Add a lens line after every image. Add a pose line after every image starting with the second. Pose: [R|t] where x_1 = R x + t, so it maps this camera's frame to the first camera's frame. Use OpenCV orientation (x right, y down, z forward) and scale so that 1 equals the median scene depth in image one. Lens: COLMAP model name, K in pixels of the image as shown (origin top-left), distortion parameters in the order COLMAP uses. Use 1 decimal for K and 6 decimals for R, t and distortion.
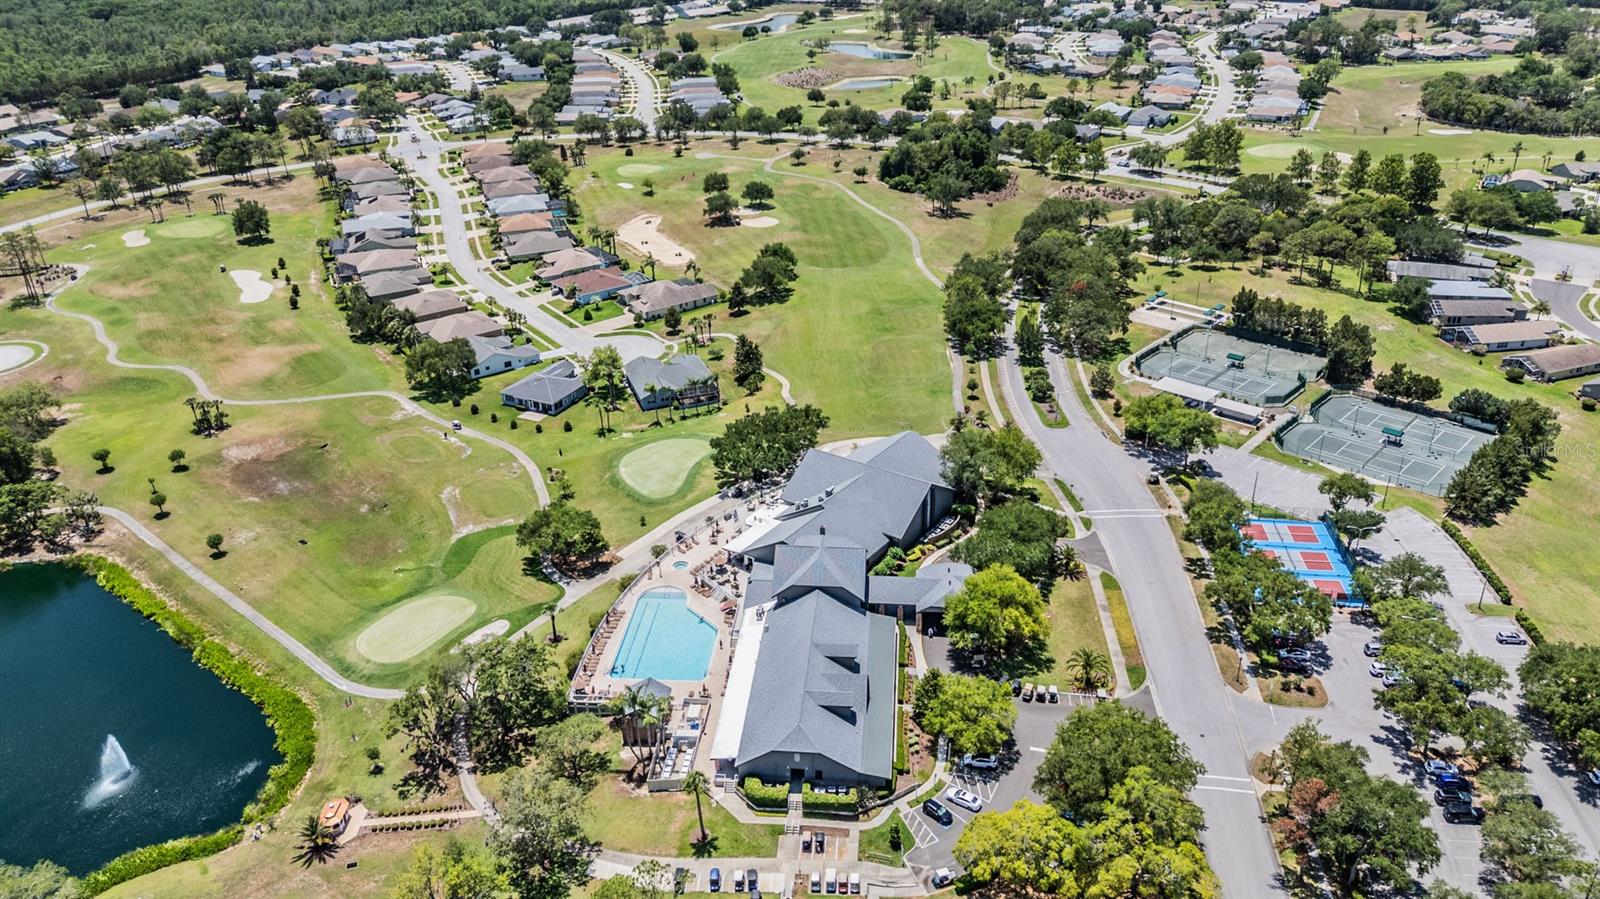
lens RADIAL K [[1179.6, 0, 800.0], [0, 1179.6, 449.5], [0, 0, 1]] dist [0.060344, -0.048513]
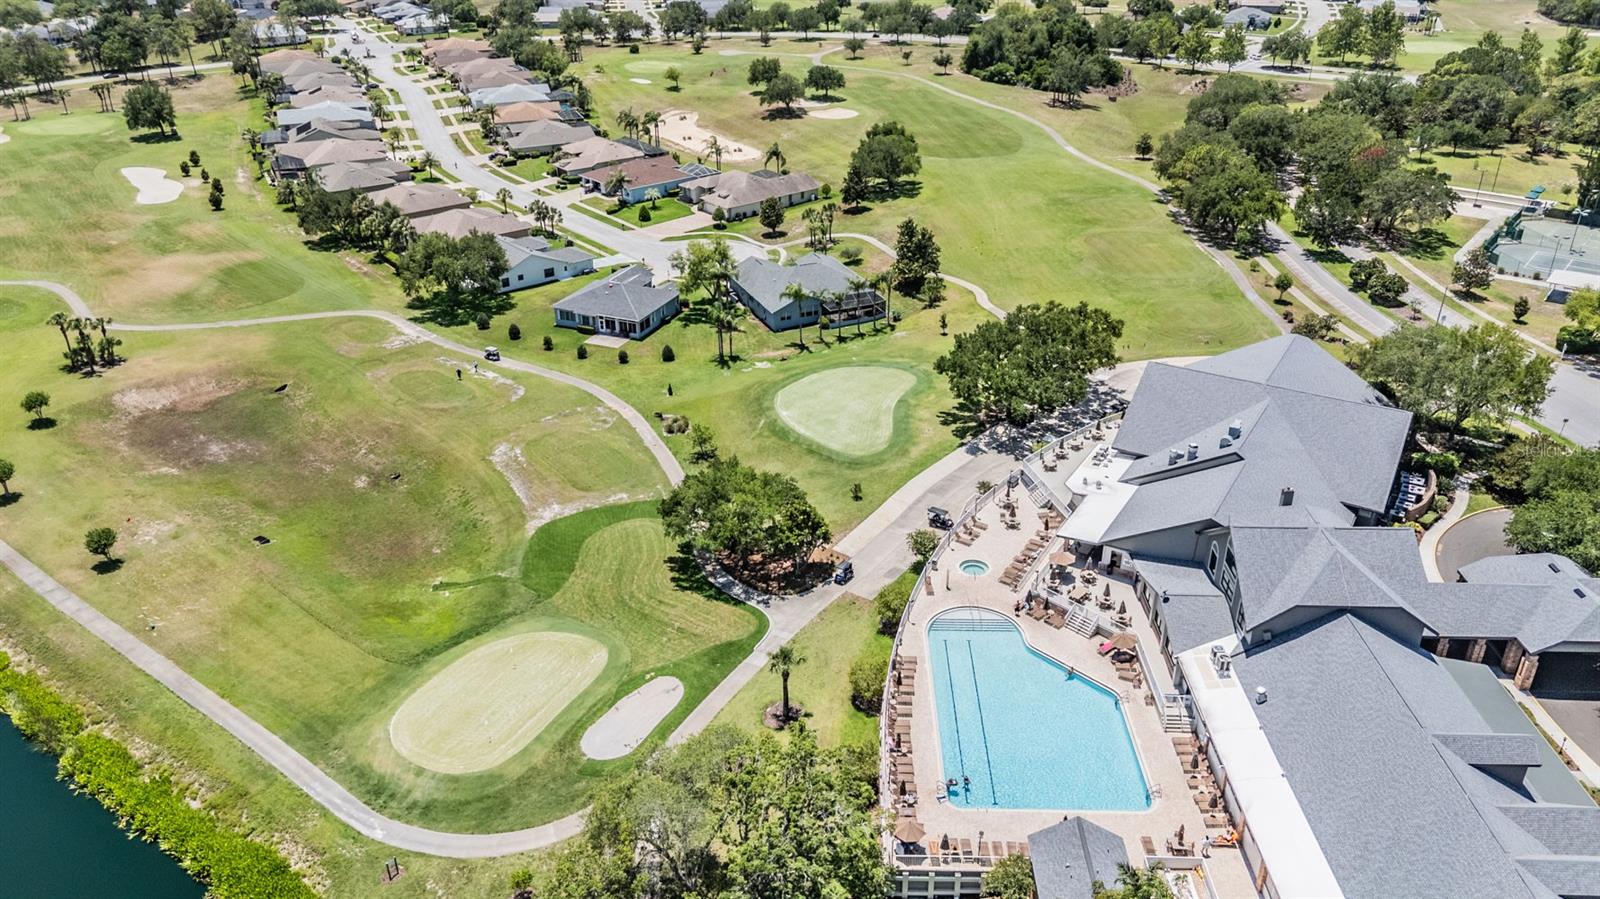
lens RADIAL K [[1179.6, 0, 800.0], [0, 1179.6, 449.5], [0, 0, 1]] dist [0.060344, -0.048513]
pose [[0.997666, -0.016165, 0.066338, -0.148145], [0.015705, 0.999849, 0.007451, 0.025842], [-0.066448, -0.006392, 0.997769, 0.310042]]
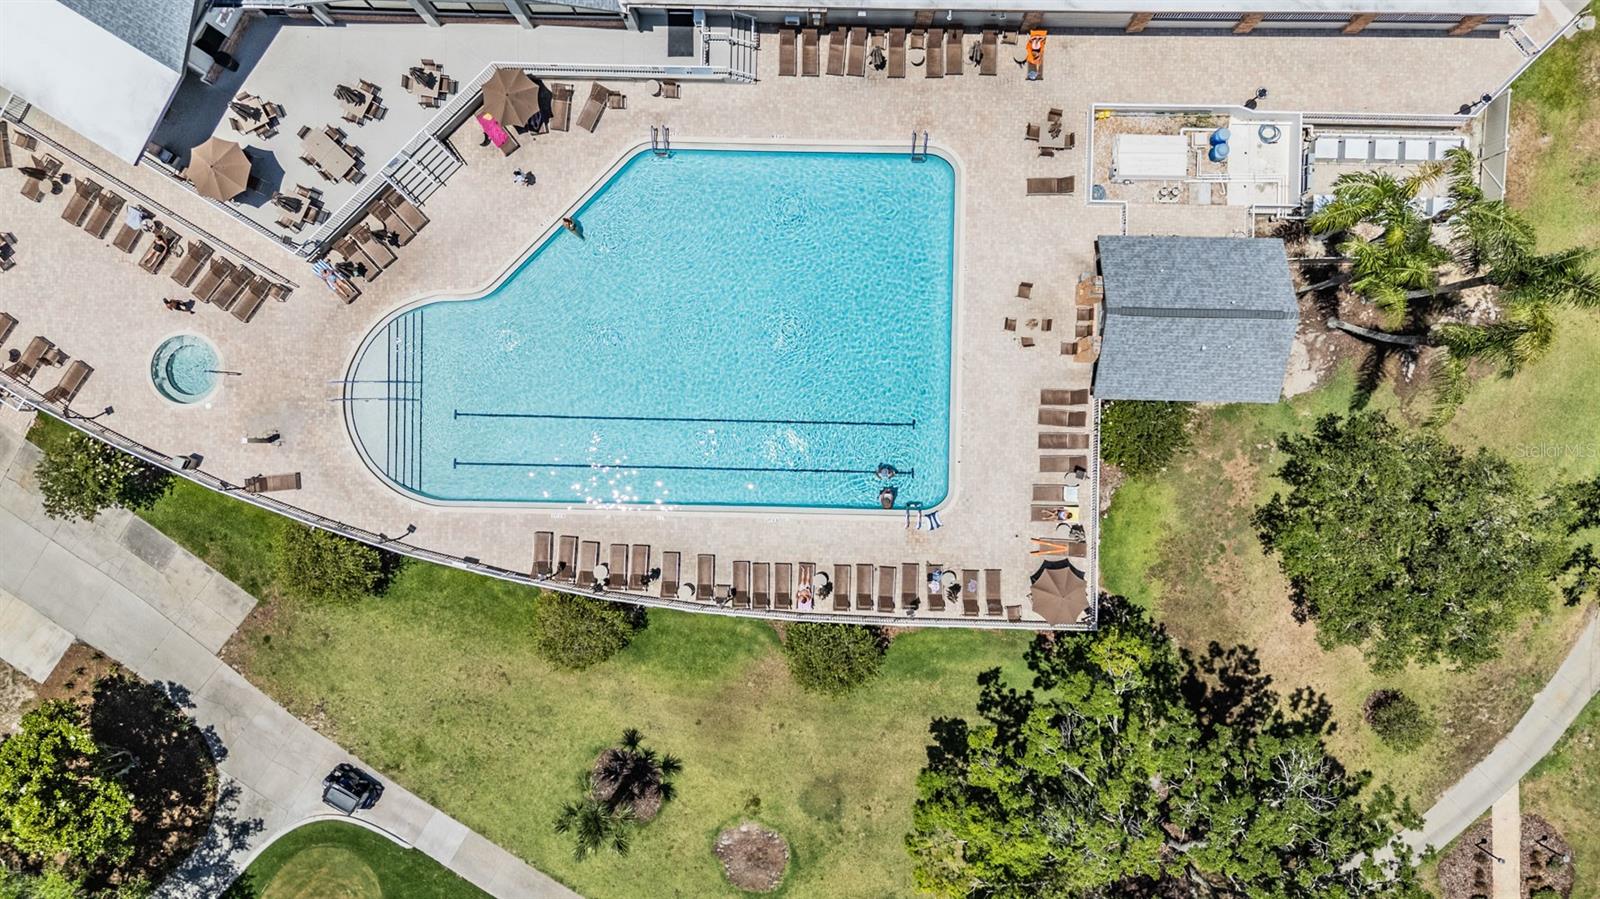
lens RADIAL K [[1179.6, 0, 800.0], [0, 1179.6, 449.5], [0, 0, 1]] dist [0.060344, -0.048513]
pose [[-0.075786, -0.996783, 0.026098, -0.090389], [0.452259, -0.011036, 0.891818, -0.040146], [-0.888661, 0.079390, 0.451641, 0.532599]]
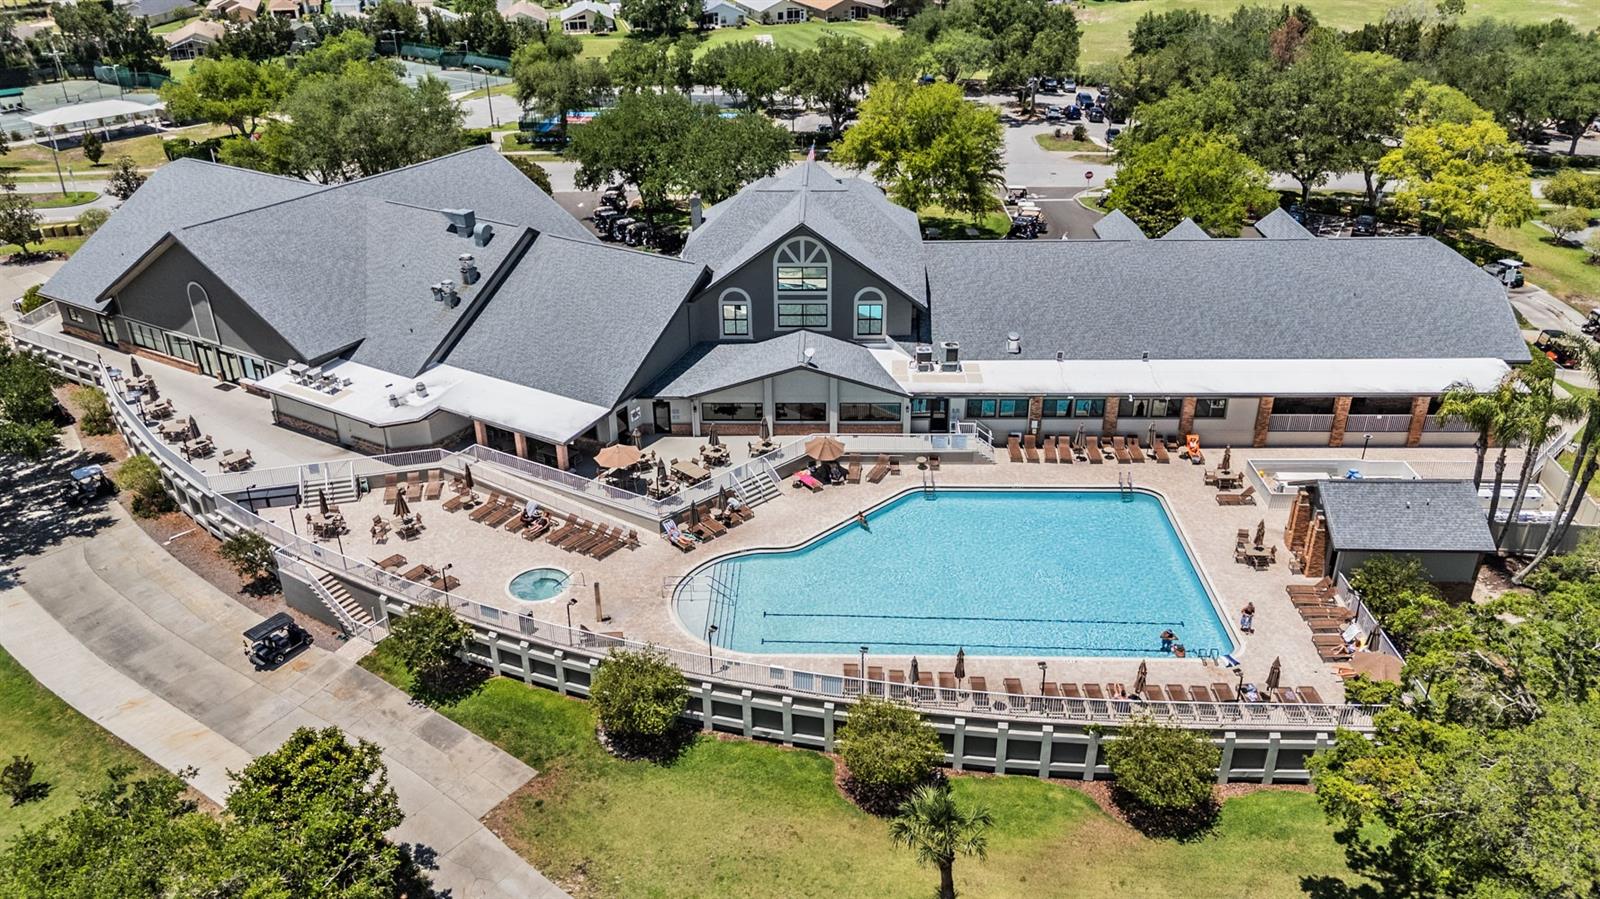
lens RADIAL K [[1179.6, 0, 800.0], [0, 1179.6, 449.5], [0, 0, 1]] dist [0.060344, -0.048513]
pose [[-0.073954, -0.432226, 0.898727, -0.231192], [0.447925, 0.790780, 0.417170, -0.009204], [-0.891007, 0.433414, 0.135124, 0.608294]]
